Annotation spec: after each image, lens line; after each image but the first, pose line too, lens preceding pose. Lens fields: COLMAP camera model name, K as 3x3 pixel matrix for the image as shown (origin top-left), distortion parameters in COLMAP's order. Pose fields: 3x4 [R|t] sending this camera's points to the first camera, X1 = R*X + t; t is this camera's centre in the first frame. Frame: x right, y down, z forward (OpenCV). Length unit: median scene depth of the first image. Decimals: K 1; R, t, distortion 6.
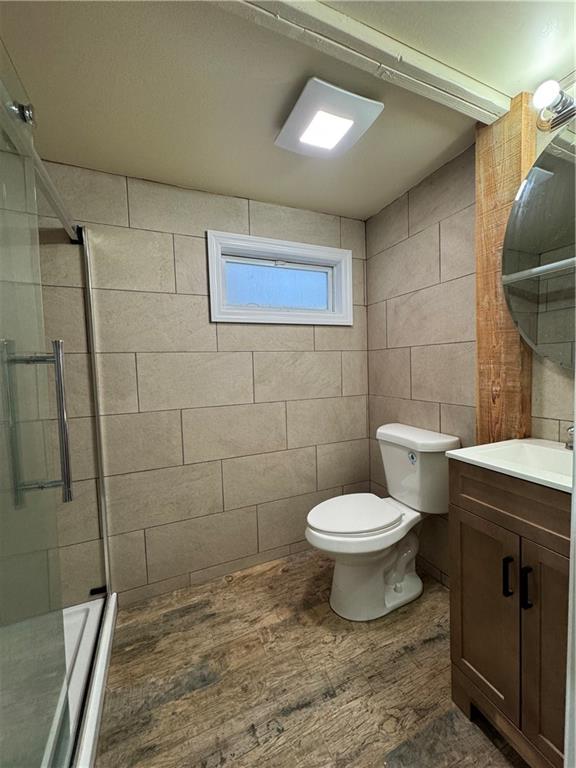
lens RADIAL K [[306.0, 0, 289.4], [0, 306.0, 382.7], [0, 0, 1]] dist [-0.004170, 0.000086]
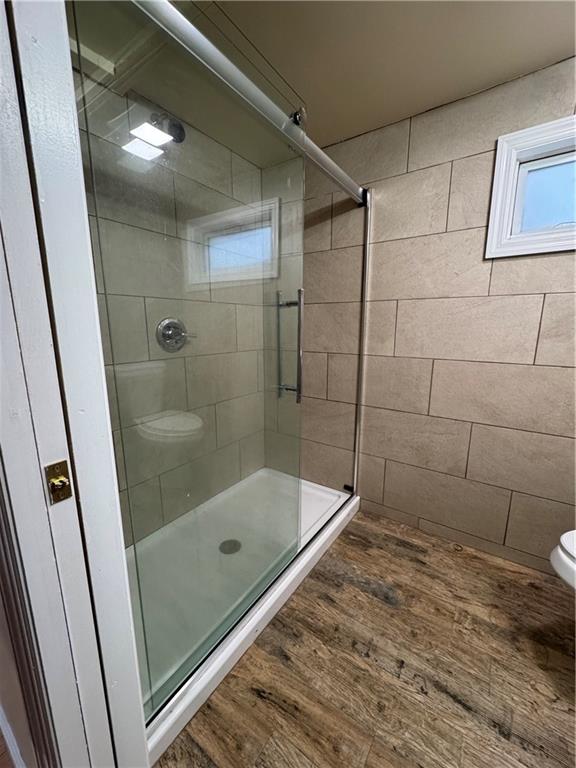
lens RADIAL K [[306.0, 0, 285.7], [0, 306.0, 383.1], [0, 0, 1]] dist [-0.004170, 0.000086]
pose [[0.516322, 0.189684, -0.835124, 0.249319], [-0.065151, 0.981037, 0.182545, 0.017247], [0.853913, -0.039843, 0.518889, 0.105299]]
